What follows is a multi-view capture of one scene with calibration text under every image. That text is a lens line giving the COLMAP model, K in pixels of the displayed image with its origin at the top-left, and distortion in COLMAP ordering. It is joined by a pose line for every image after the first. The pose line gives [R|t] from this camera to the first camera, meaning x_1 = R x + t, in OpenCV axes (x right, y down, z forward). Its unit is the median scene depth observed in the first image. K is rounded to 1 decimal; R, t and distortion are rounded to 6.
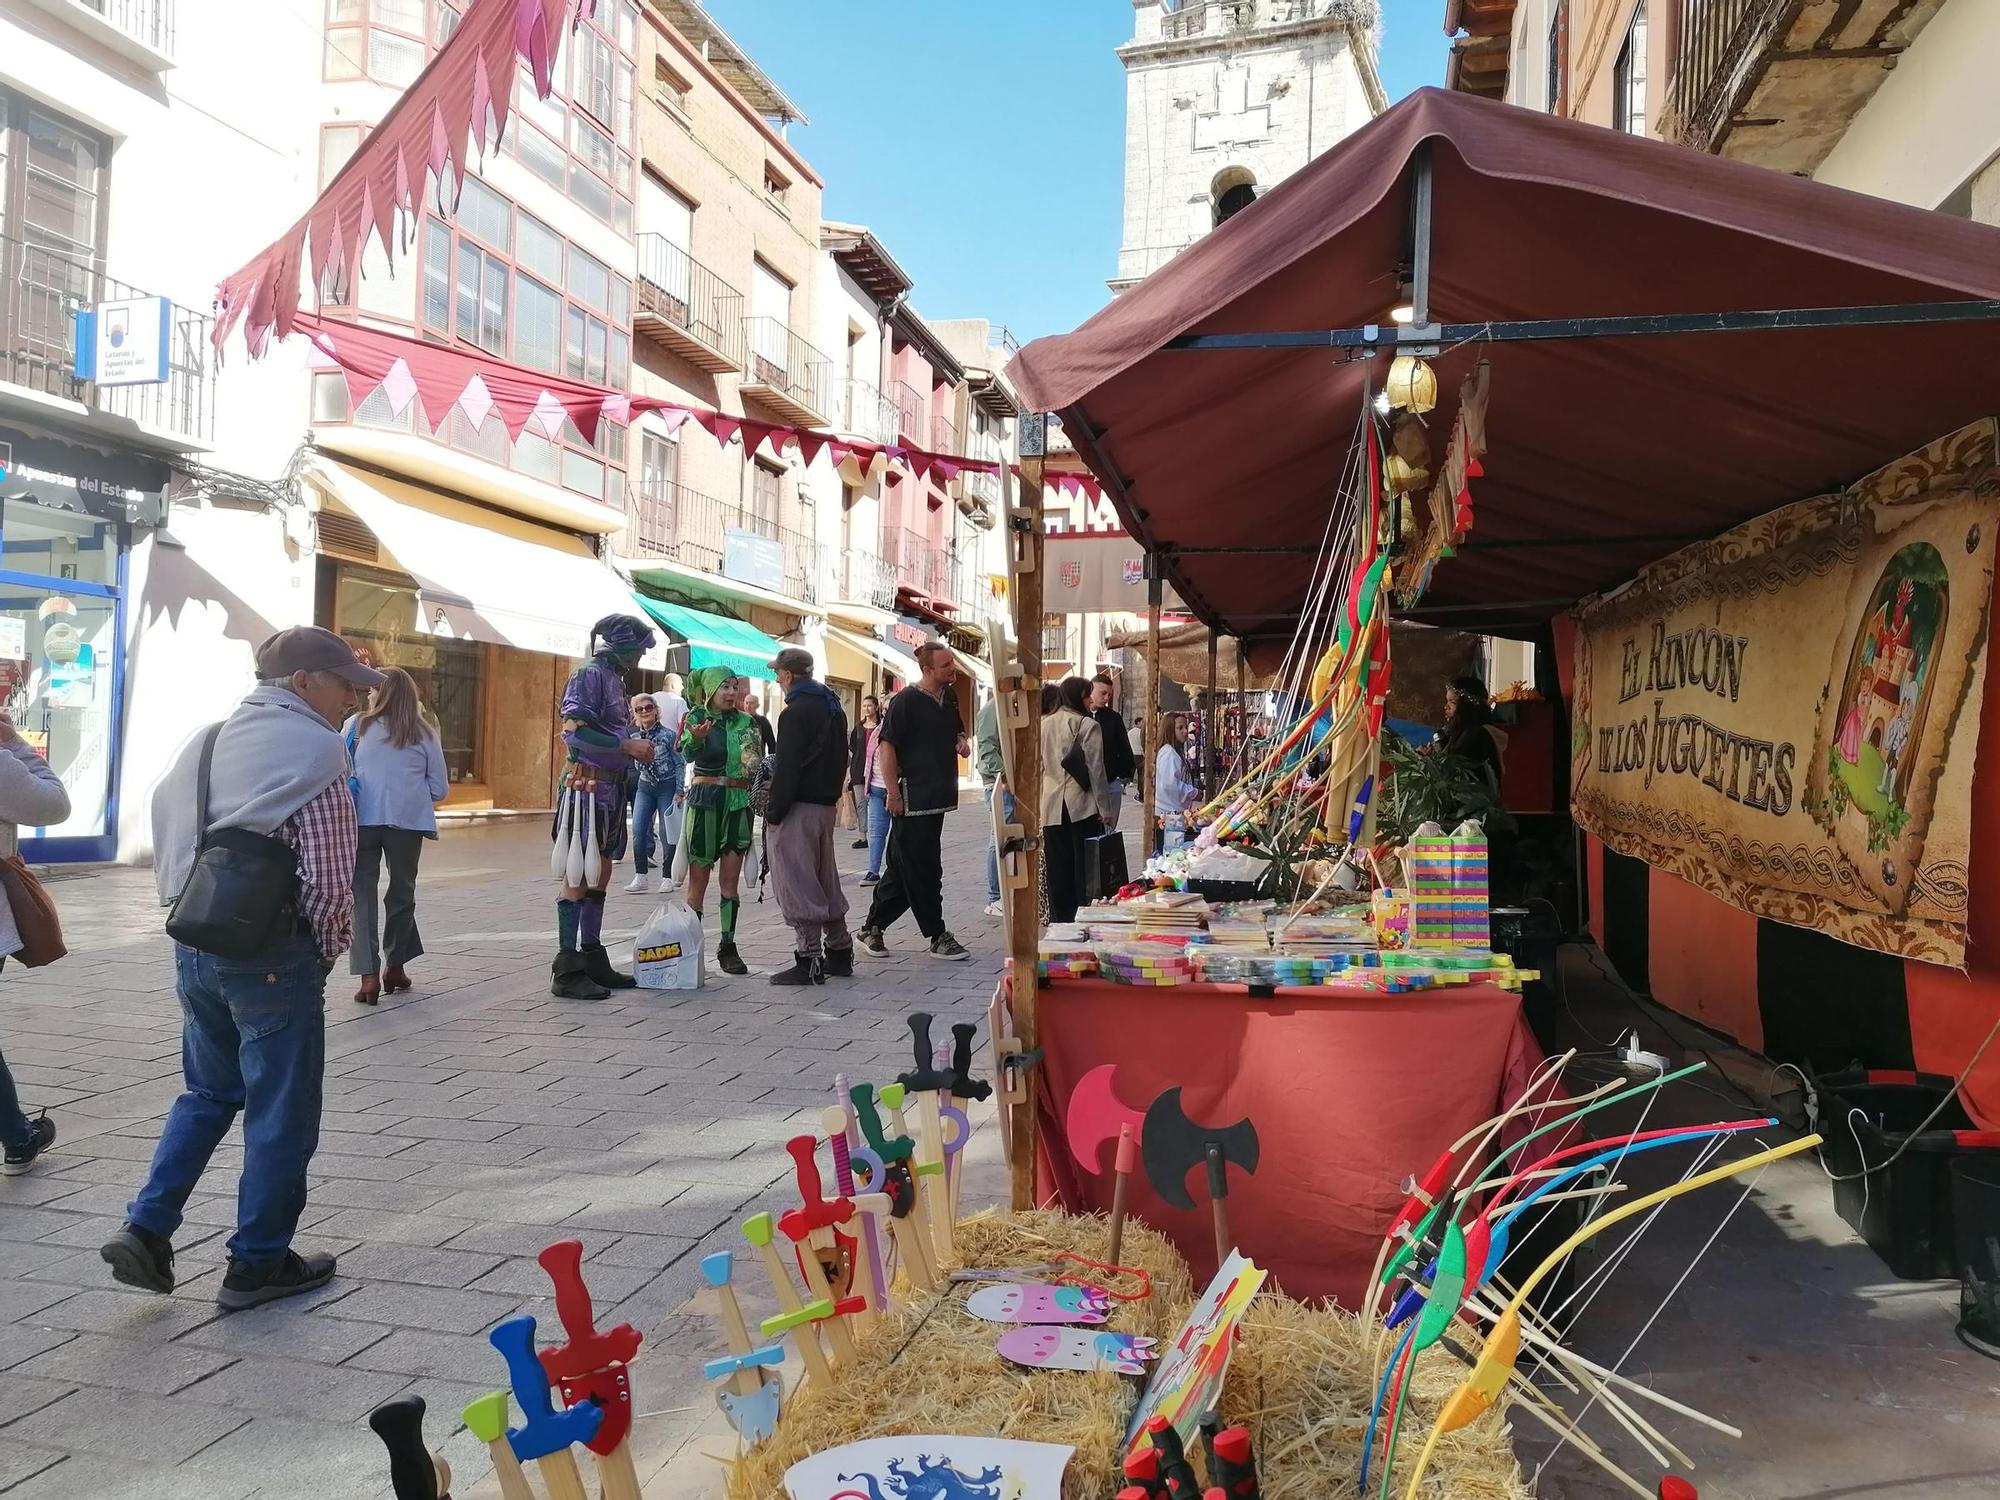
lens RADIAL K [[1512.9, 0, 1013.0], [0, 1512.9, 747.4], [0, 0, 1]] dist [0.075931, -0.080863]
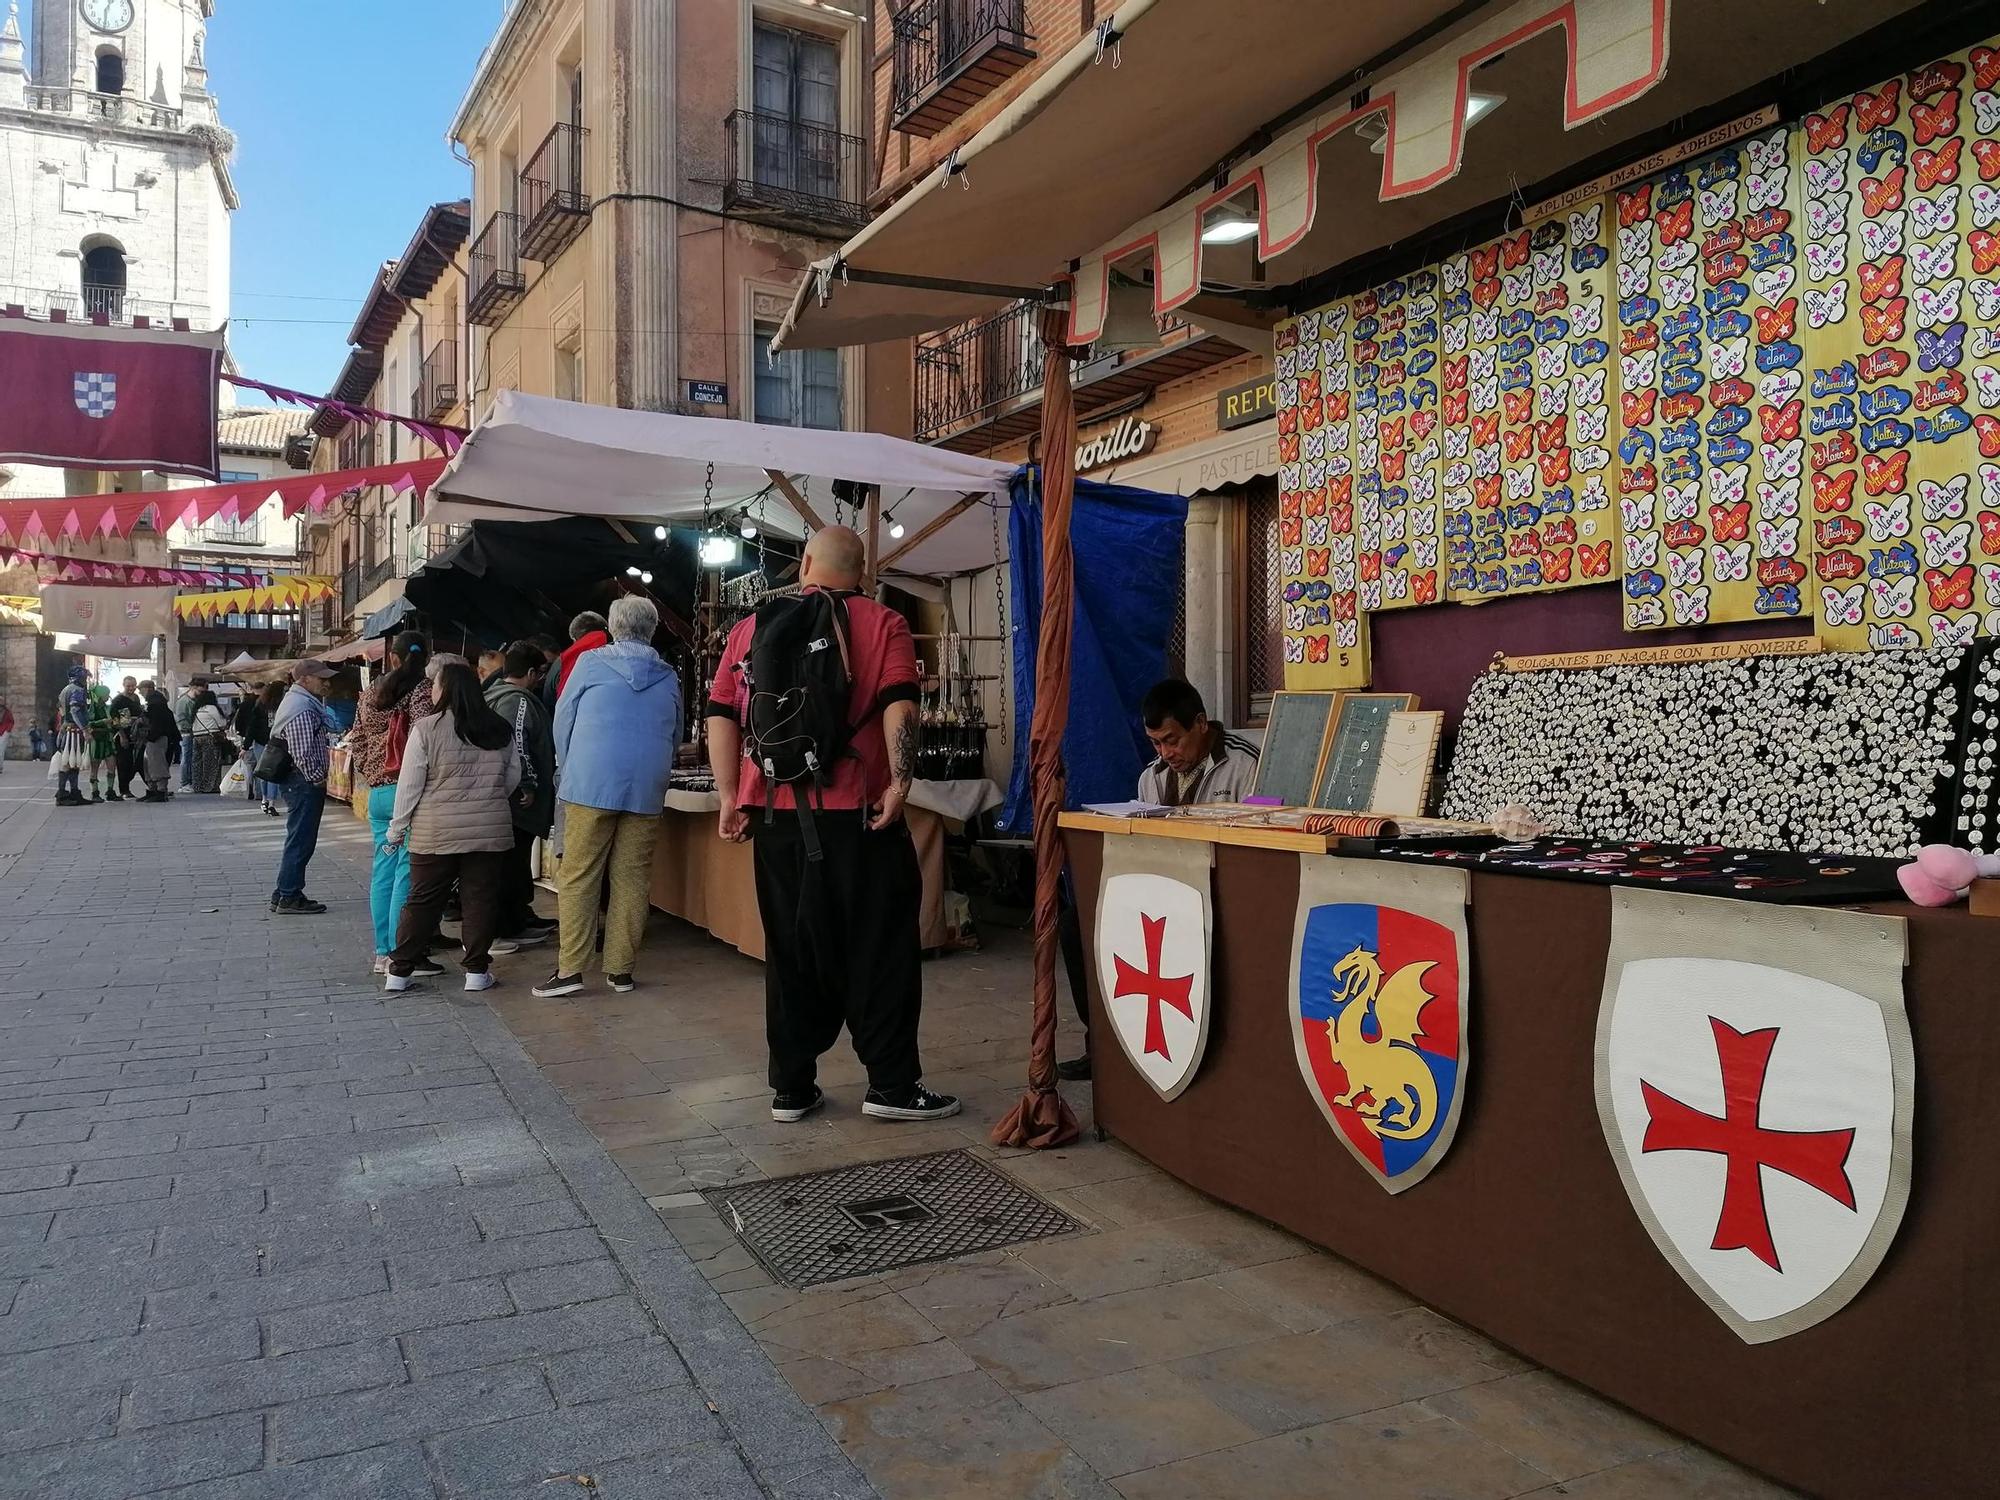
lens RADIAL K [[1574.1, 0, 1055.5], [0, 1574.1, 749.3], [0, 0, 1]] dist [0.012195, -0.008724]
pose [[0.727319, -0.018411, 0.686053, -0.375892], [0.010001, 0.999818, 0.016230, 0.009813], [-0.686227, -0.004943, 0.727371, -0.892820]]
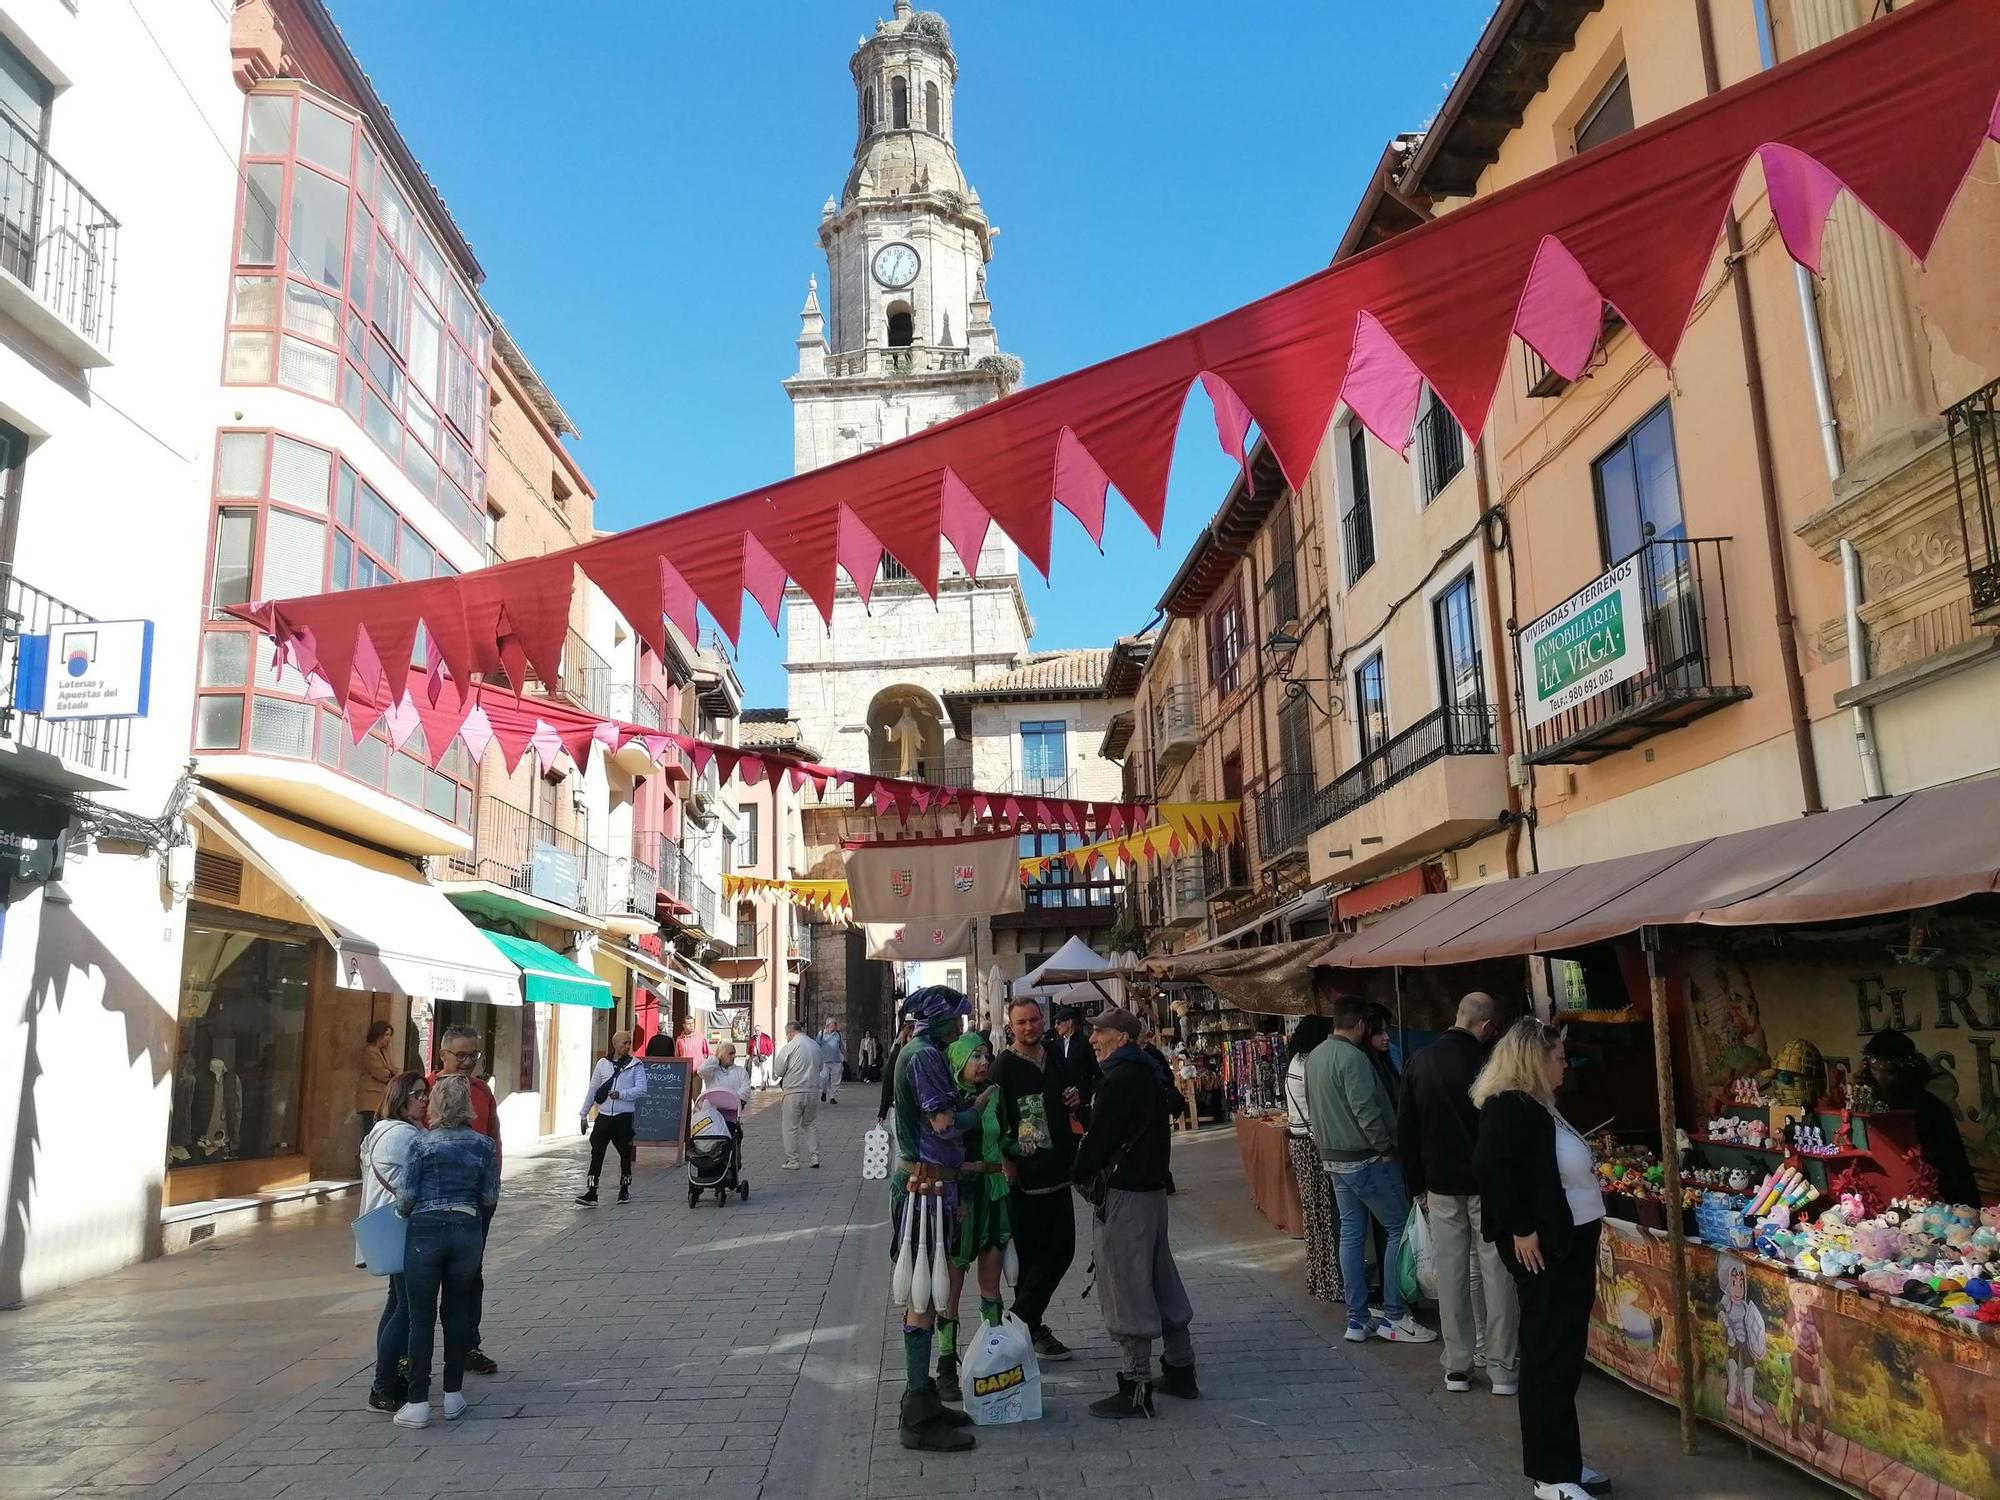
lens RADIAL K [[1478.1, 0, 1009.9], [0, 1478.1, 743.0], [0, 0, 1]] dist [0.067819, -0.090012]
pose [[0.957389, -0.001543, 0.288796, -0.191878], [0.055382, 0.982408, -0.178347, -0.028417], [-0.283440, 0.186742, 0.940632, 0.051575]]
